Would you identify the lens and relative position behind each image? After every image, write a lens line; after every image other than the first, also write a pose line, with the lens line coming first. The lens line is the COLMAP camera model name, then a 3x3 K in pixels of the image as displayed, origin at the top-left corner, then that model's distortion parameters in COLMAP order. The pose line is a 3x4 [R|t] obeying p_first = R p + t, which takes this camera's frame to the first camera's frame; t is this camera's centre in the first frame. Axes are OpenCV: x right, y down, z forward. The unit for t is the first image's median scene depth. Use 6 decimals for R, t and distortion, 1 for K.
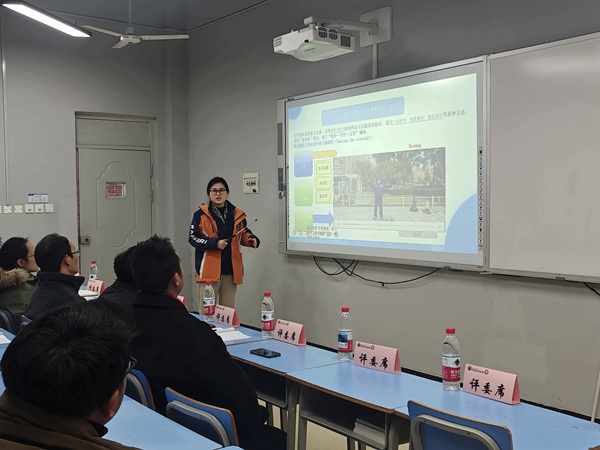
lens RADIAL K [[710.1, 0, 300.0], [0, 710.1, 225.0], [0, 0, 1]] dist [0.053100, -0.042729]
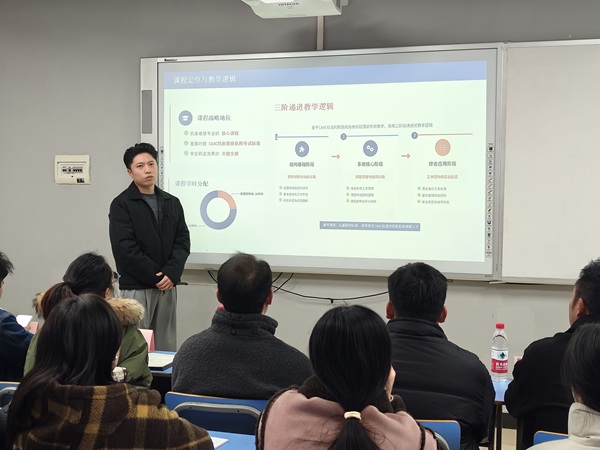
lens RADIAL K [[822.8, 0, 300.0], [0, 822.8, 224.6], [0, 0, 1]] dist [0.102842, -0.011923]
pose [[0.804349, -0.002214, 0.594154, -0.478804], [0.000413, 0.999995, 0.003168, -0.008134], [-0.594158, -0.002303, 0.804345, 0.251626]]
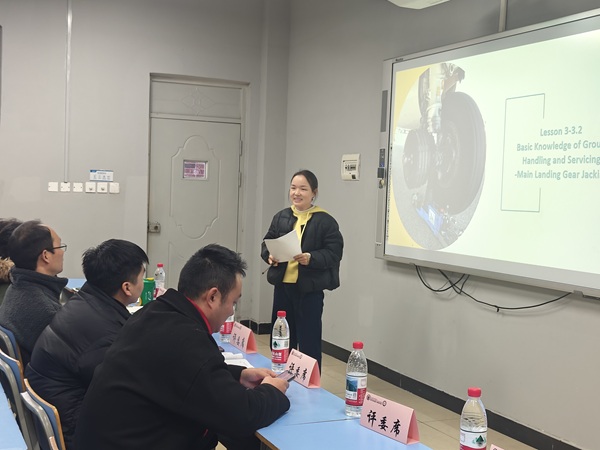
lens RADIAL K [[852.6, 0, 300.0], [0, 852.6, 225.0], [0, 0, 1]] dist [0.013548, -0.070529]
pose [[0.977074, 0.052804, -0.206248, 0.093788], [-0.051555, 0.998605, 0.011432, -0.003568], [0.206563, -0.000537, 0.978433, 0.085311]]
